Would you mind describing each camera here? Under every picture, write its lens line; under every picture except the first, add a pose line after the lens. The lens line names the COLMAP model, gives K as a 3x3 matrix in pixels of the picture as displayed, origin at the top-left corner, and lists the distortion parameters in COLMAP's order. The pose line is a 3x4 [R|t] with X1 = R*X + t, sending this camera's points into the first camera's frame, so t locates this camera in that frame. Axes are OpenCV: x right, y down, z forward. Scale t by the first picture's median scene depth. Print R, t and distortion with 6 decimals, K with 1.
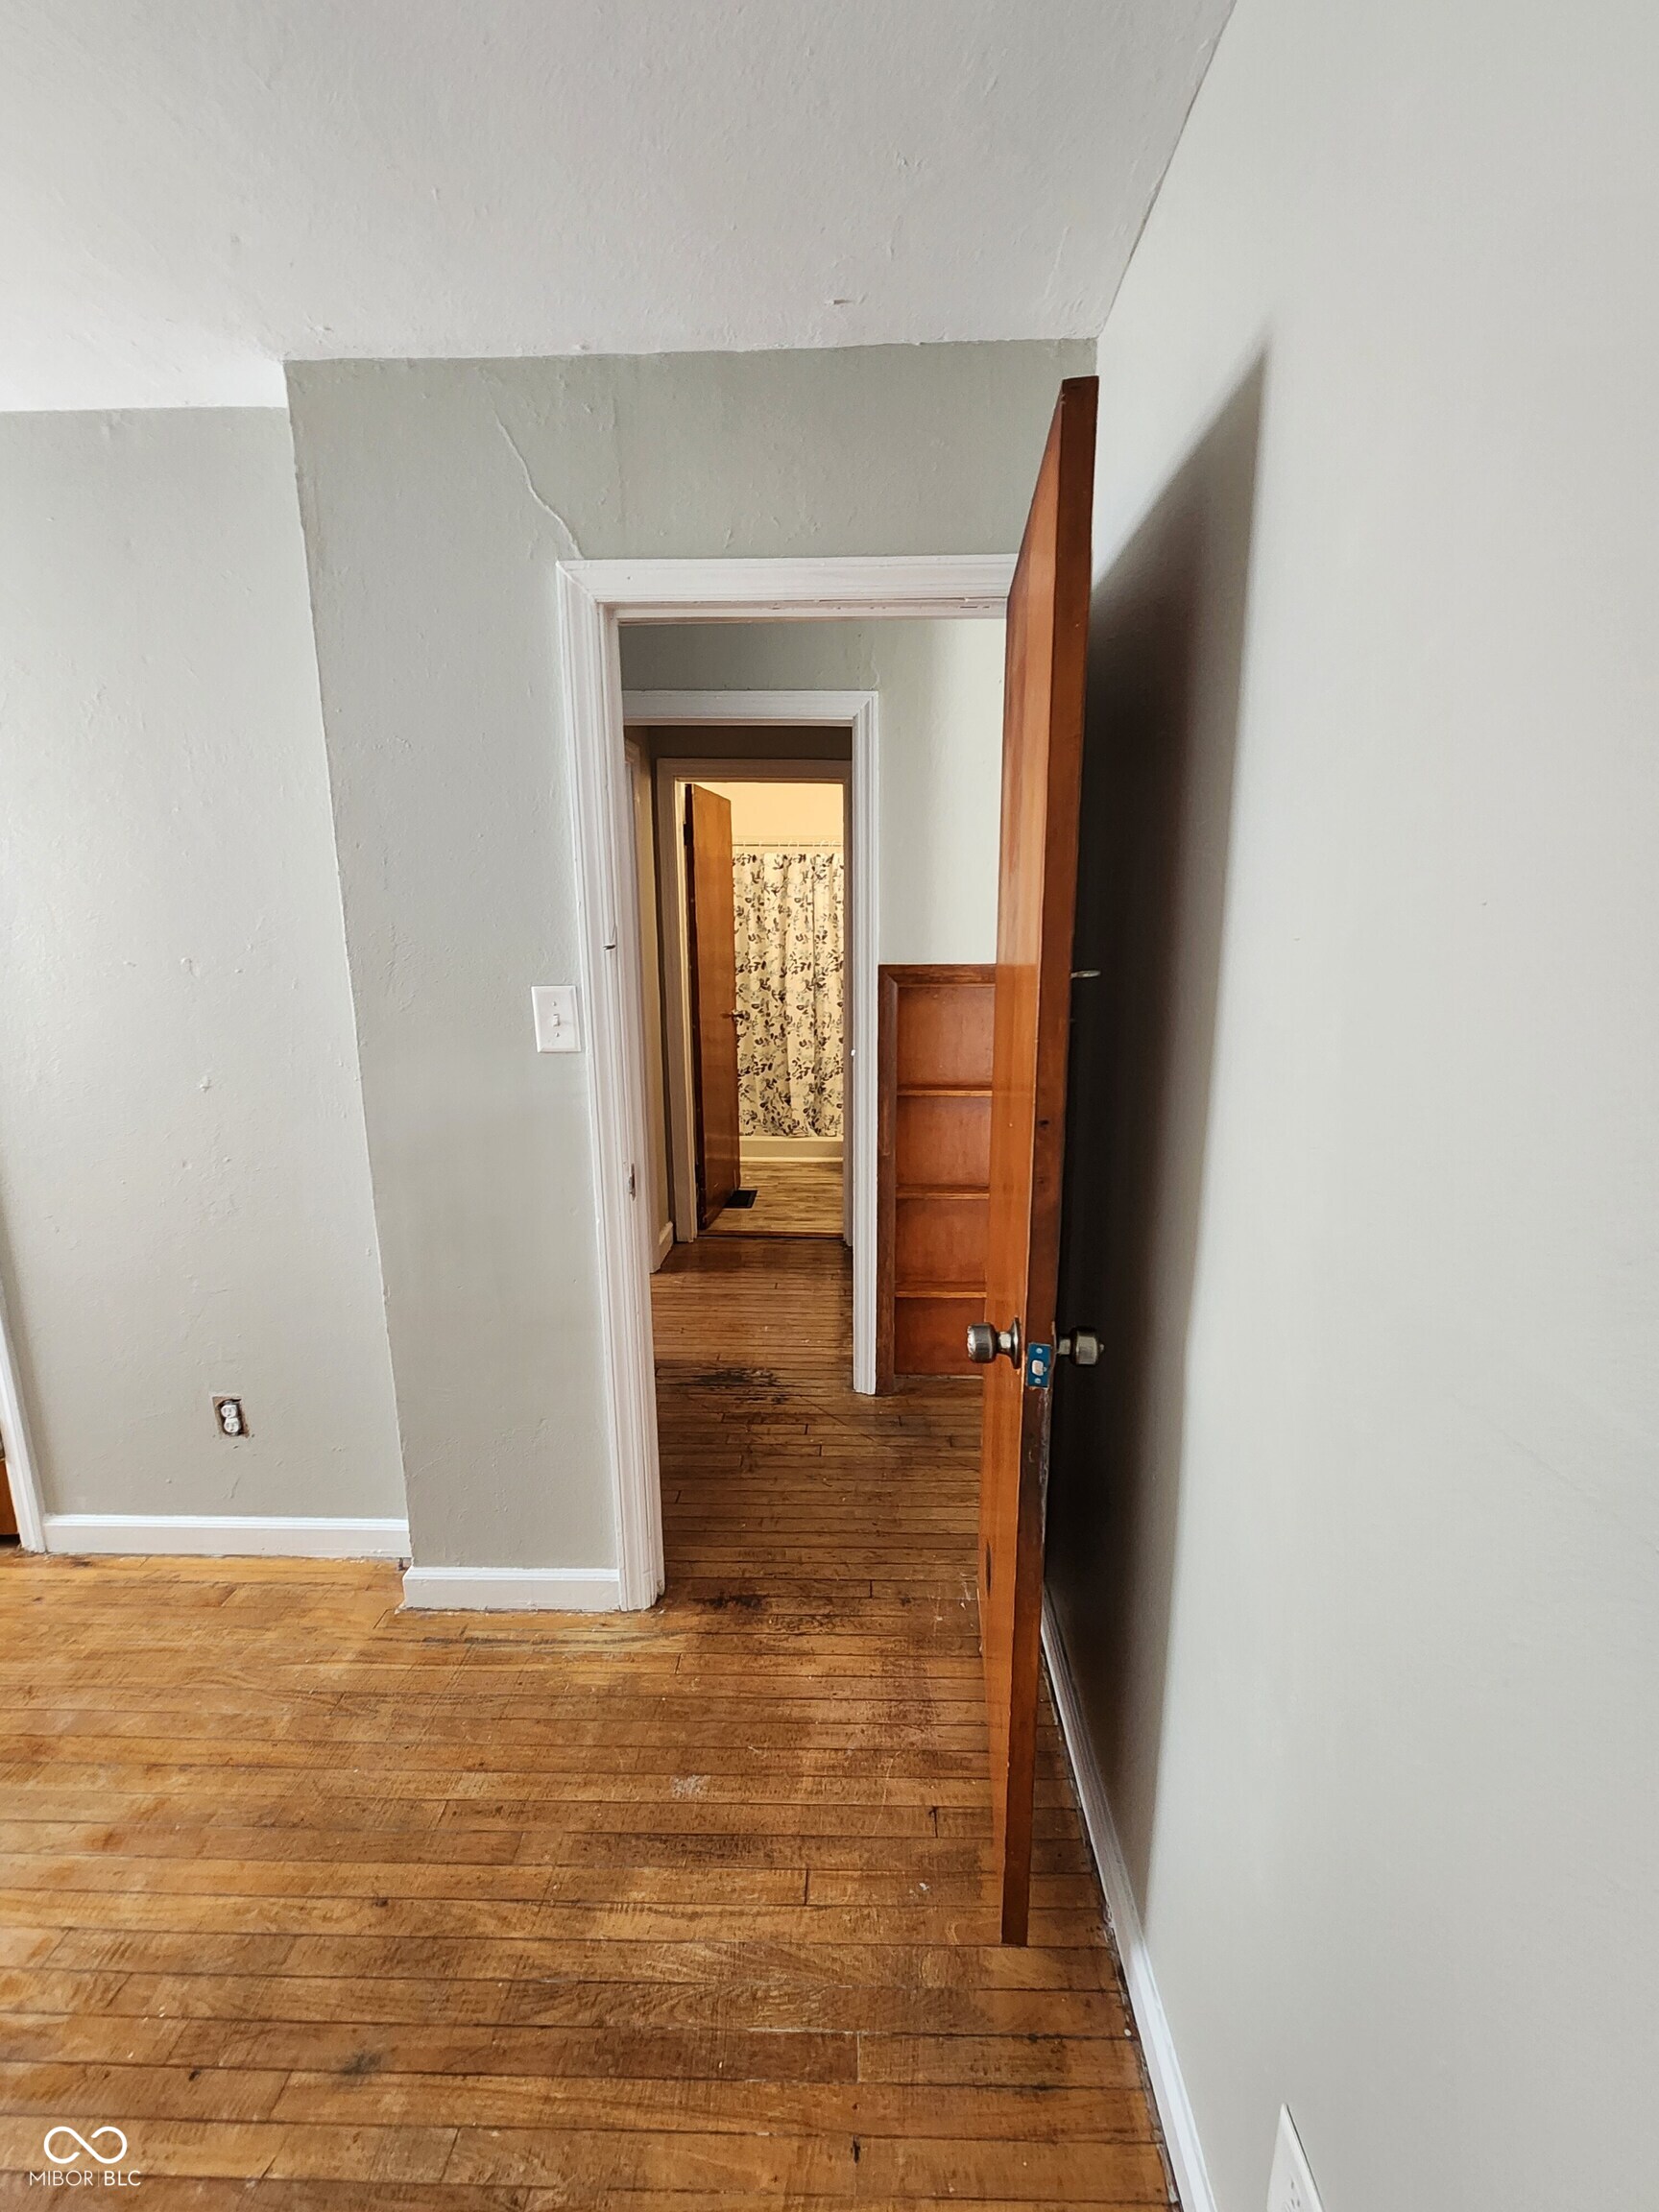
lens RADIAL K [[984.4, 0, 849.4], [0, 984.4, 1104.2], [0, 0, 1]] dist [-0.000522, 0.001408]
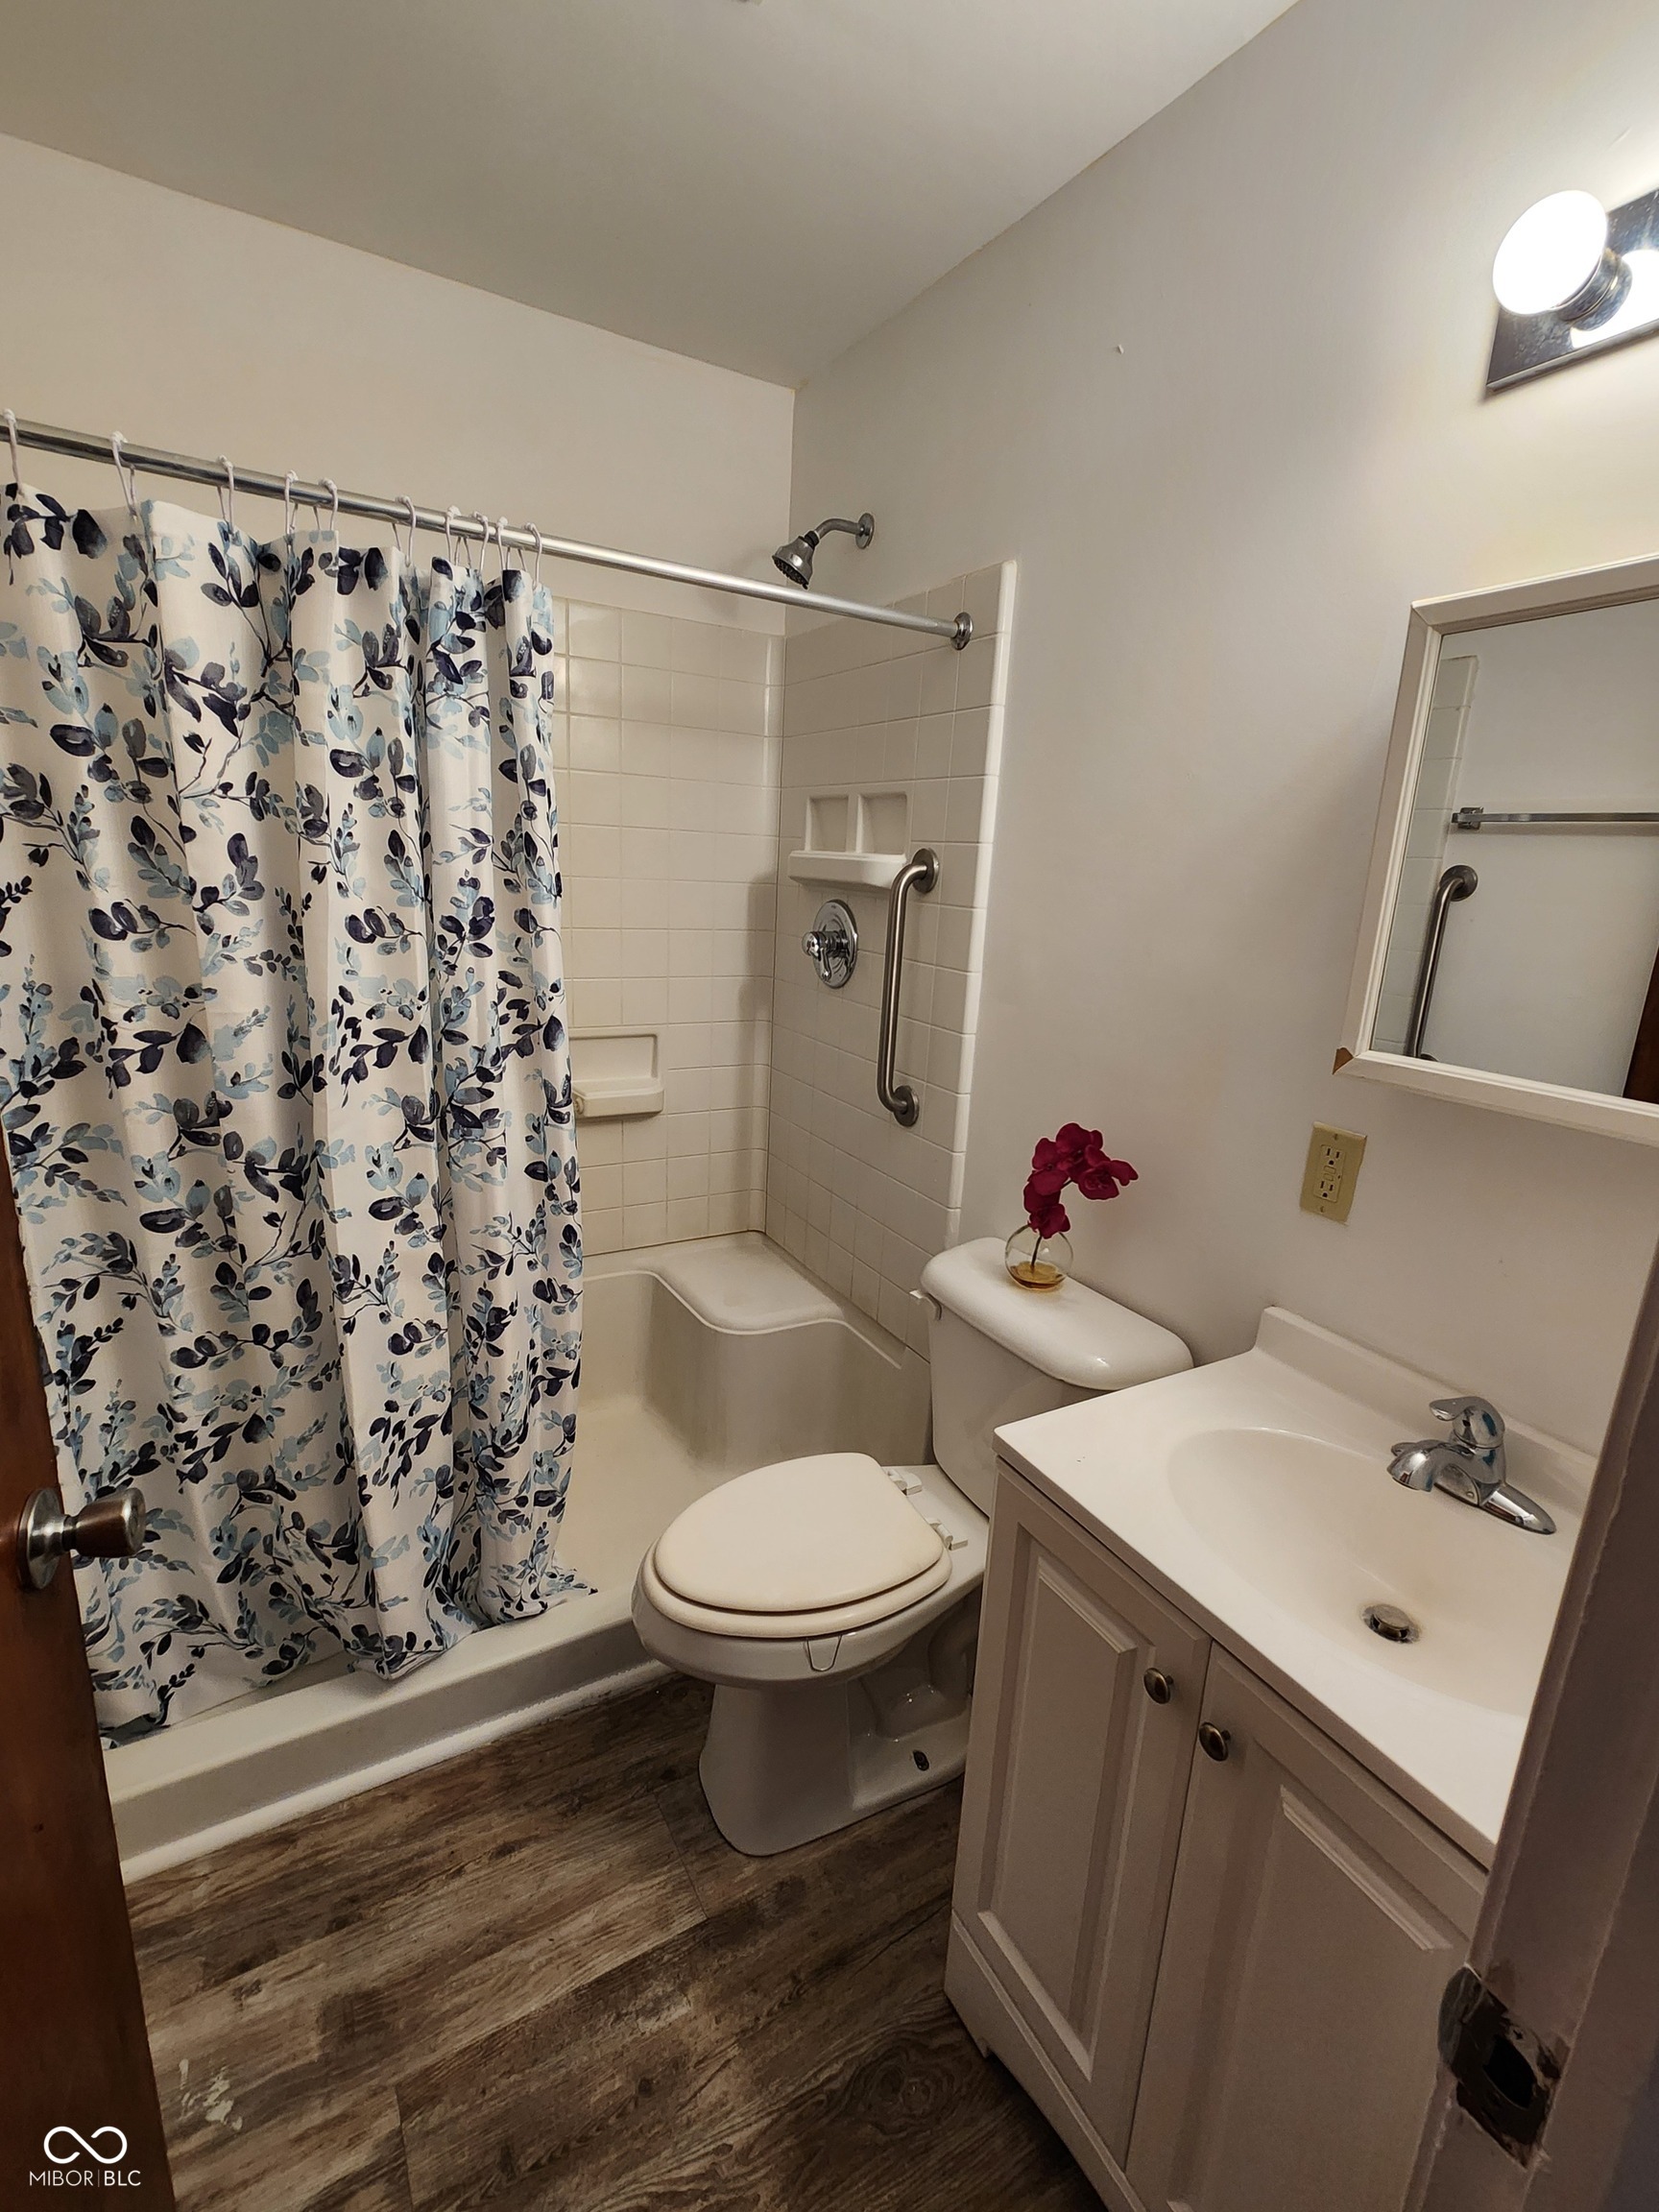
lens RADIAL K [[984.4, 0, 847.0], [0, 984.4, 1093.3], [0, 0, 1]] dist [-0.000522, 0.001408]
pose [[0.854804, -0.083175, 0.512242, -0.075821], [0.052858, 0.995893, 0.073502, -0.140671], [-0.516252, -0.035753, 0.855690, 0.736797]]
